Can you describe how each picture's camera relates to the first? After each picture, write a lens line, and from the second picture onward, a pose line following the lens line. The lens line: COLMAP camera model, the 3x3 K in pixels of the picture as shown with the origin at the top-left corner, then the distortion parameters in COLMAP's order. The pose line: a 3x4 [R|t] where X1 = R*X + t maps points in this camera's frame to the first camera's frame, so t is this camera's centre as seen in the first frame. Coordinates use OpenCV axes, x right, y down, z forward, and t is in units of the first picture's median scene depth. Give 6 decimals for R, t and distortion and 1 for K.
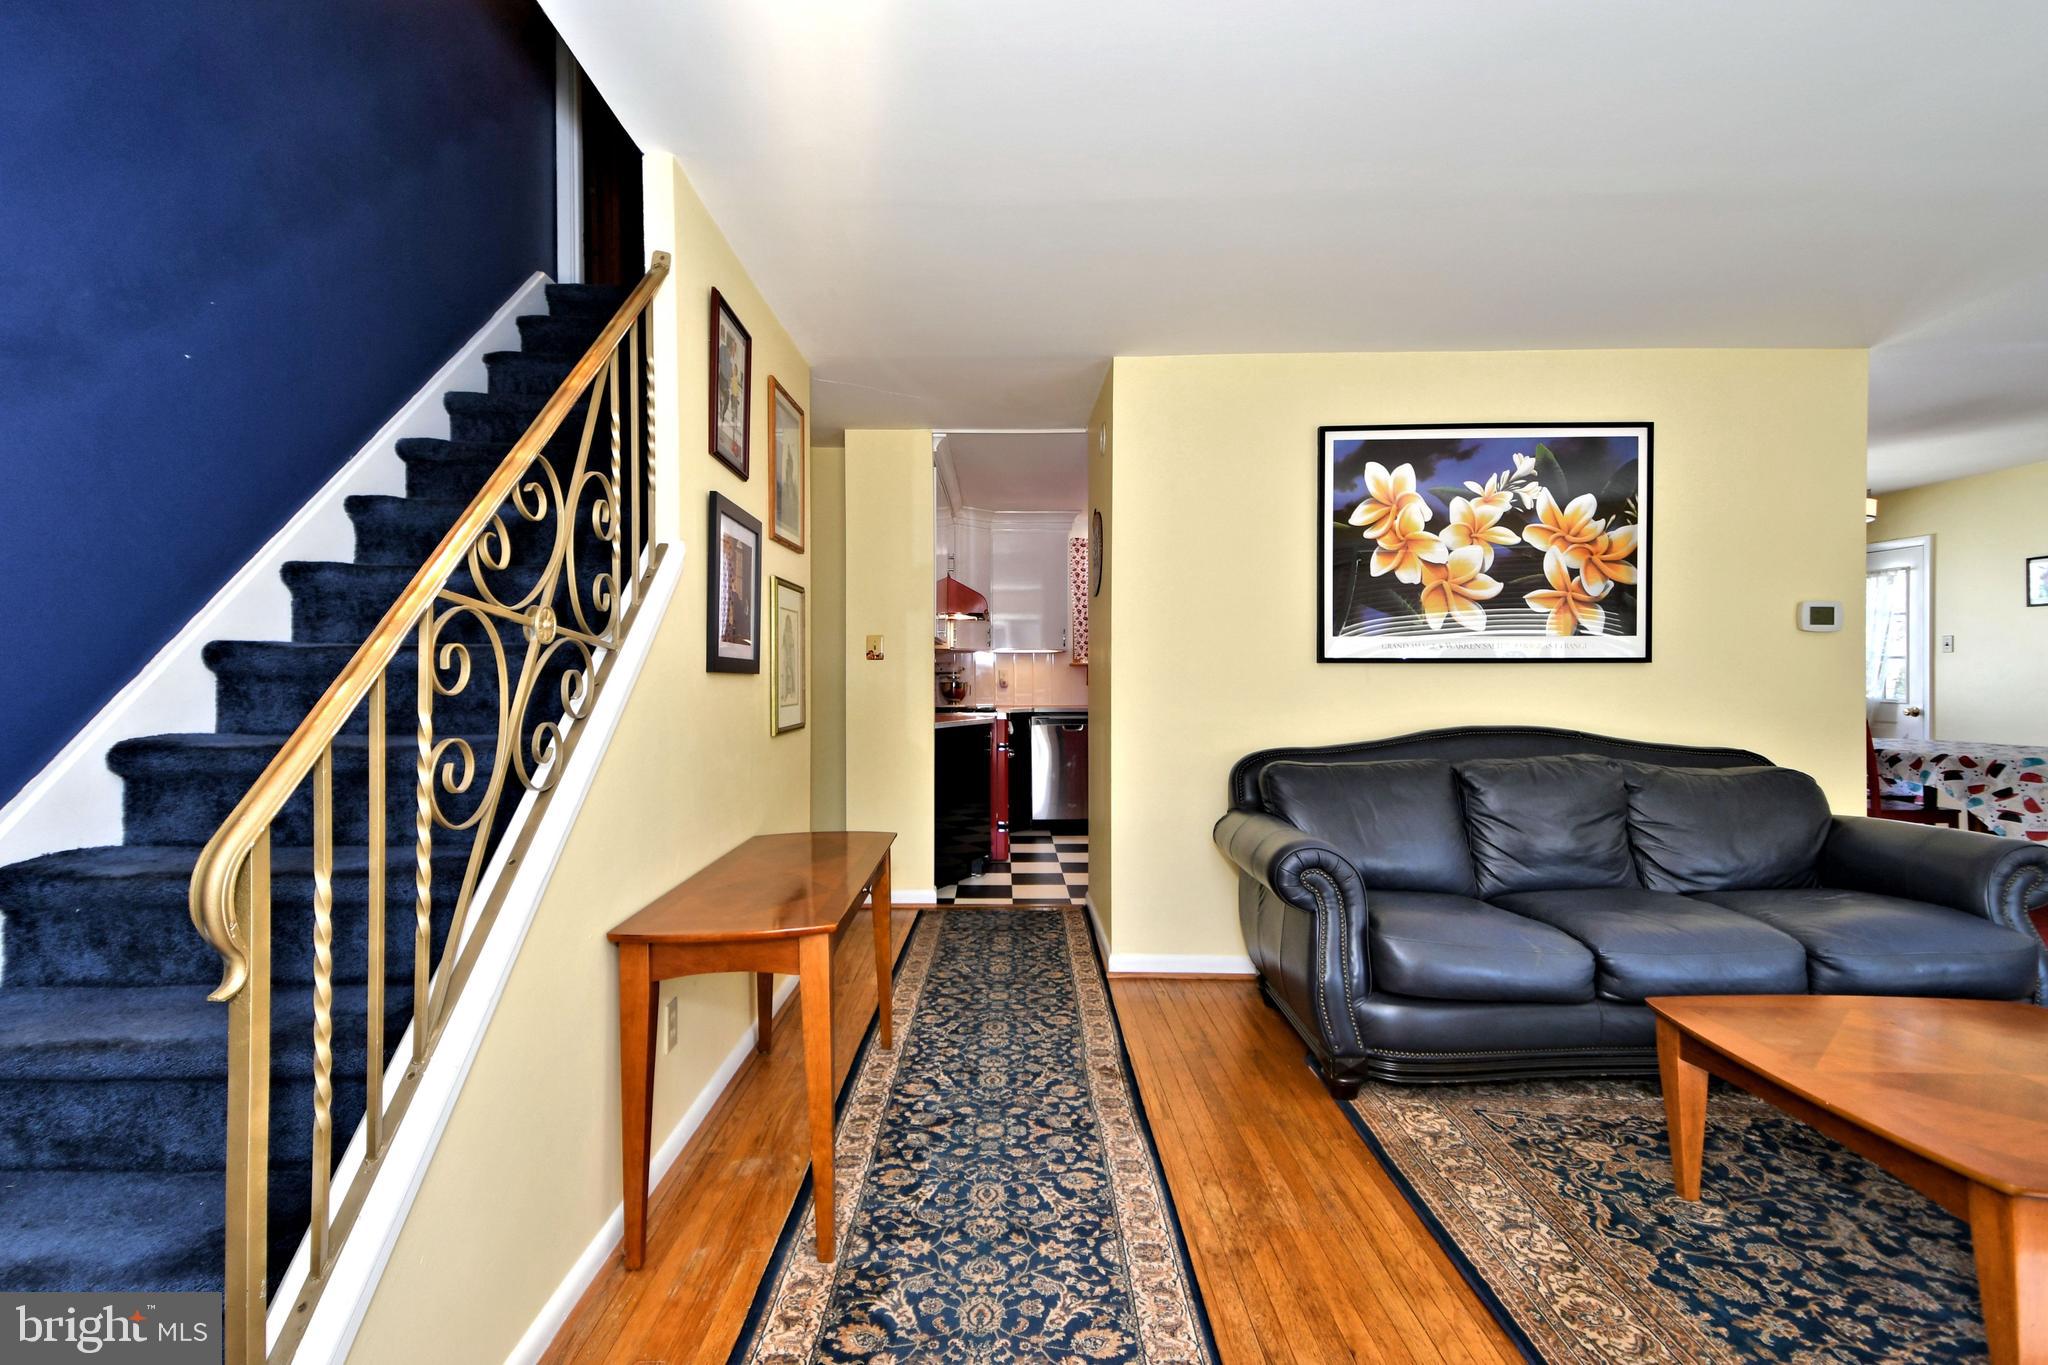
lens RADIAL K [[907.1, 0, 1020.4], [0, 907.1, 671.7], [0, 0, 1]] dist [0.022567, -0.010512]
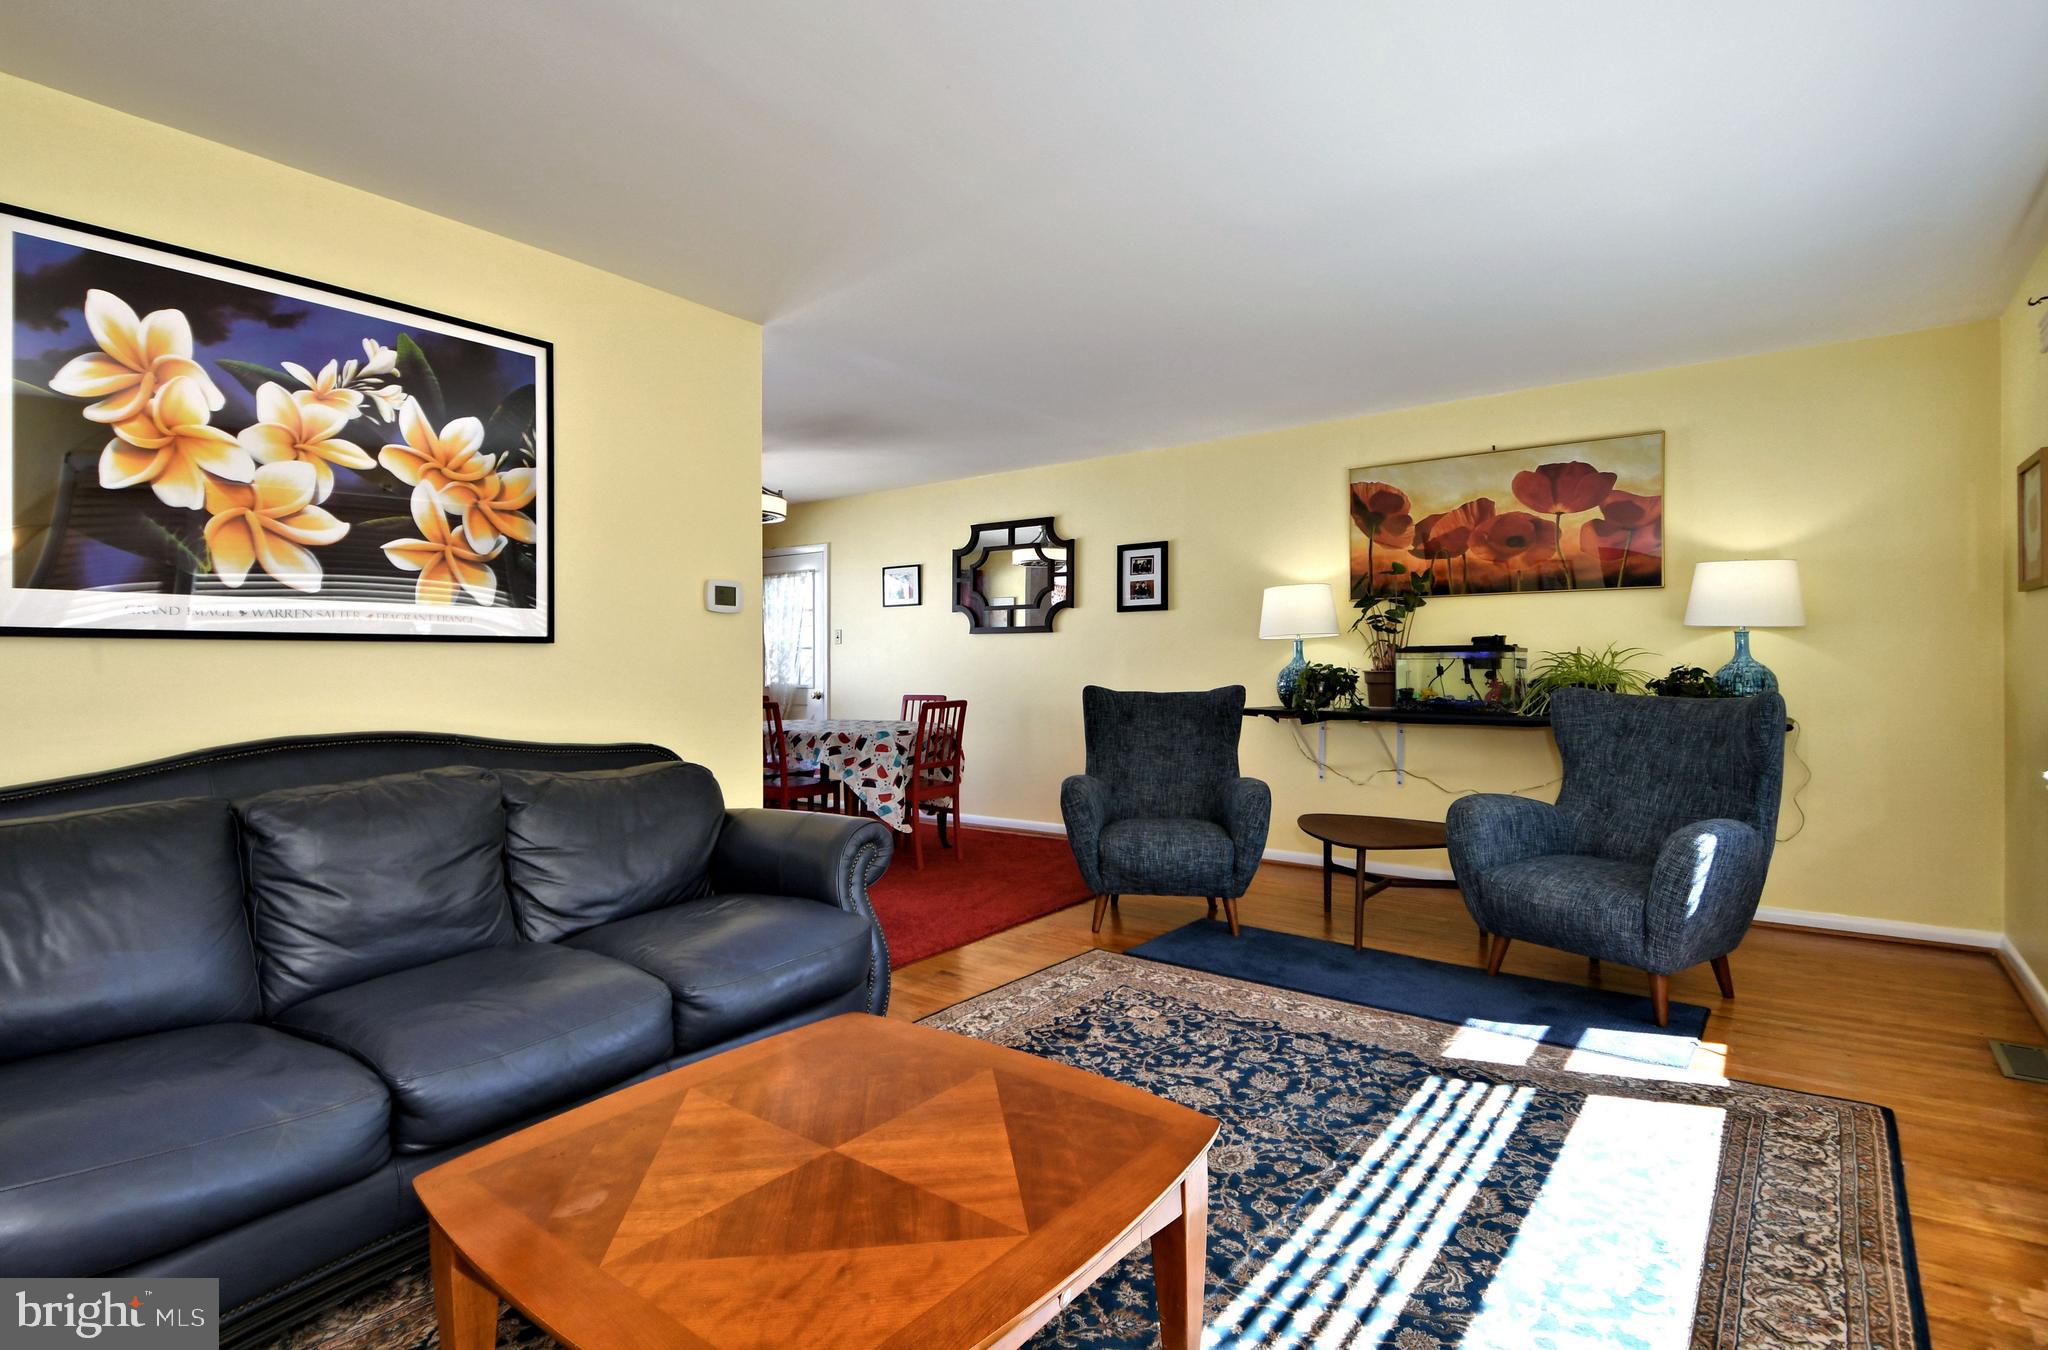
lens RADIAL K [[896.8, 0, 1024.0], [0, 896.8, 675.0], [0, 0, 1]] dist [-0.000358, -0.000236]
pose [[0.565217, -0.009290, 0.824890, 0.266075], [0.002248, 0.999950, 0.009721, 0.011152], [-0.824939, -0.003640, 0.565210, 0.207930]]
